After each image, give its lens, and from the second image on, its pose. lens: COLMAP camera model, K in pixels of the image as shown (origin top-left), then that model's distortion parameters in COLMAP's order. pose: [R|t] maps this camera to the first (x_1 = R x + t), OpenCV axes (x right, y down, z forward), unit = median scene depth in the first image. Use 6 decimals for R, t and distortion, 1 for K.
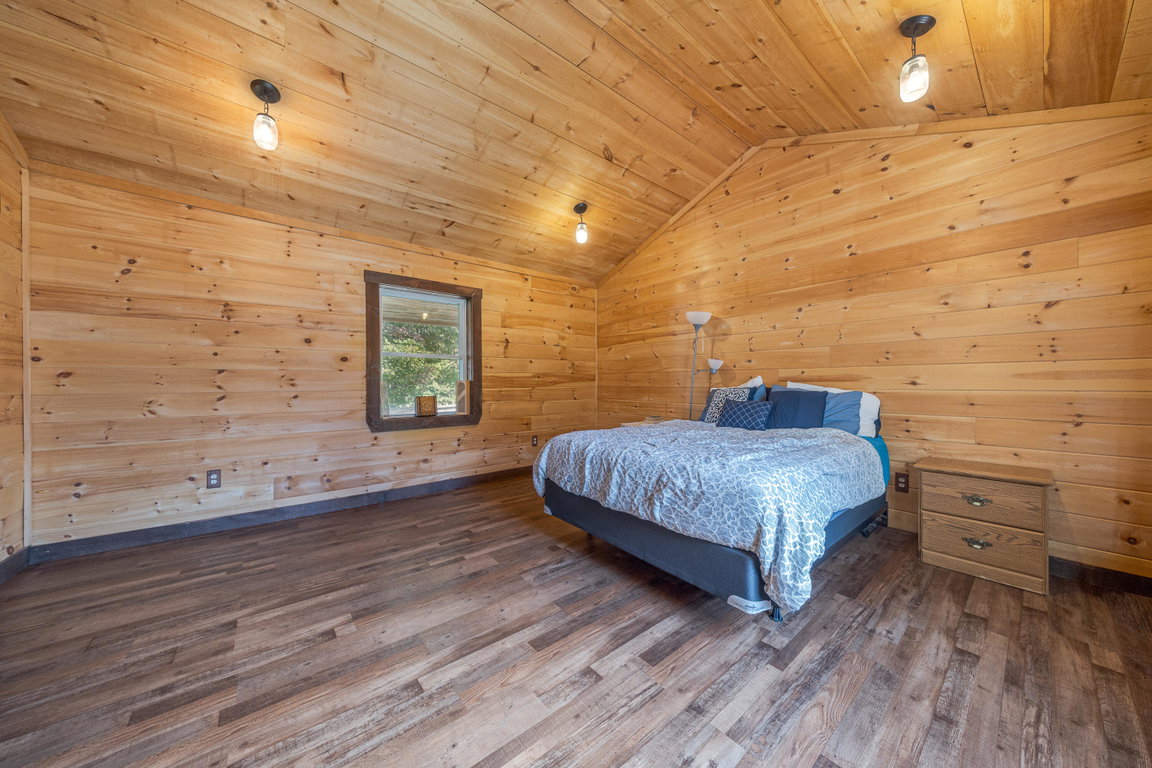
lens RADIAL K [[381.2, 0, 576.0], [0, 381.2, 384.0], [0, 0, 1]] dist [-0.000637, -0.000247]
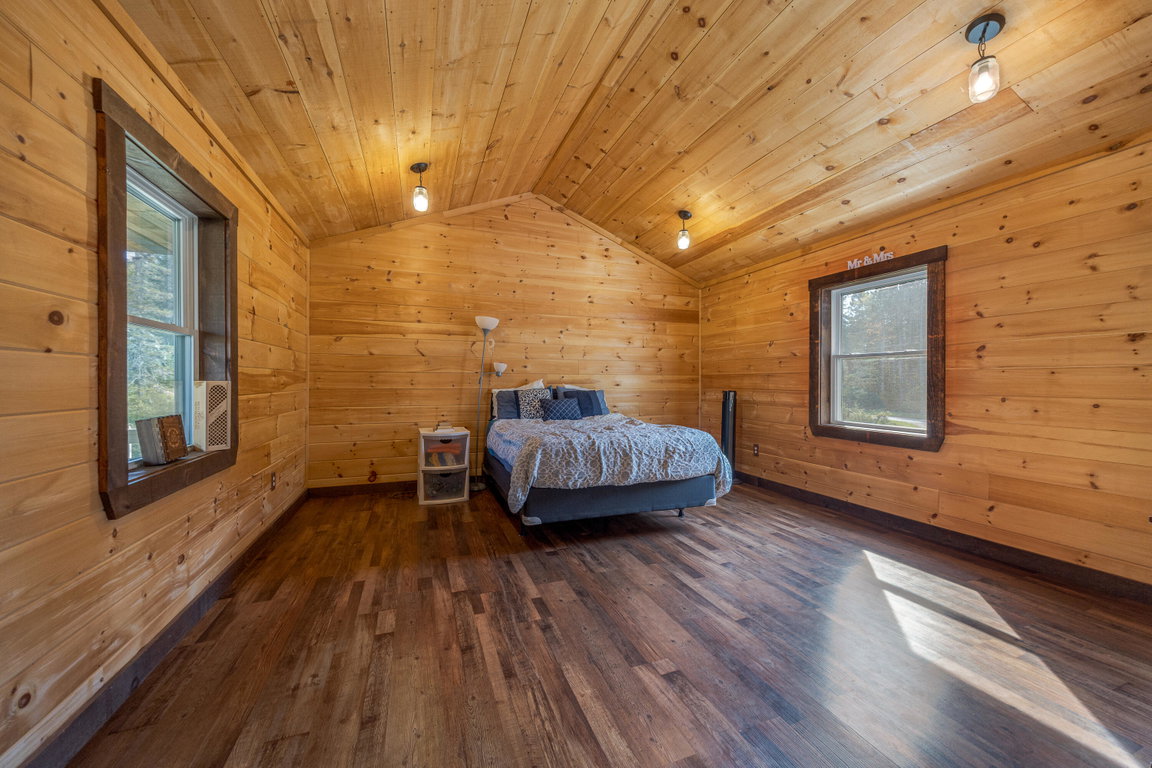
lens RADIAL K [[425.6, 0, 576.0], [0, 425.6, 384.0], [0, 0, 1]] dist [0.001036, -0.000085]
pose [[0.310883, -0.001266, 0.950447, -1.349892], [0.000819, 0.999999, 0.001065, -0.011390], [-0.950448, 0.000448, 0.310883, 0.743260]]
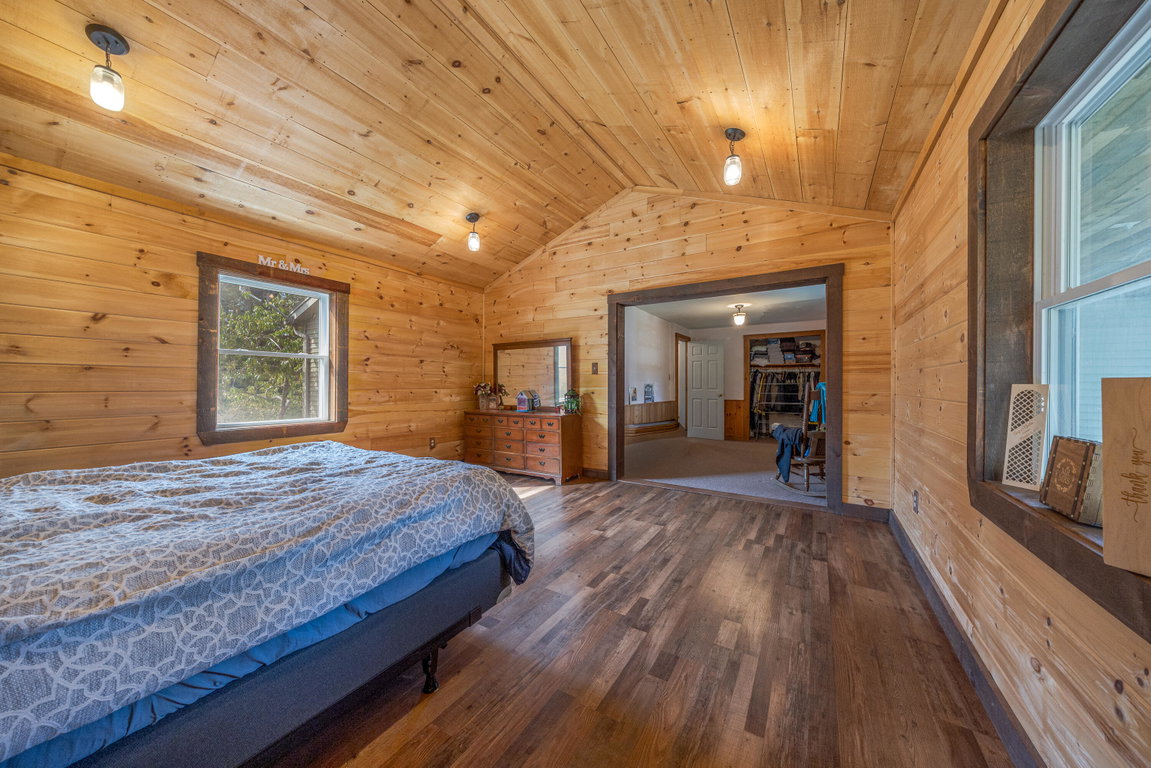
lens RADIAL K [[383.1, 0, 575.5], [0, 383.1, 384.0], [0, 0, 1]] dist [0.000052, -0.000030]
pose [[-0.942868, -0.000756, -0.333164, 0.037410], [-0.004083, 0.999949, 0.009287, -0.020455], [0.333140, 0.010116, -0.942823, 2.136073]]
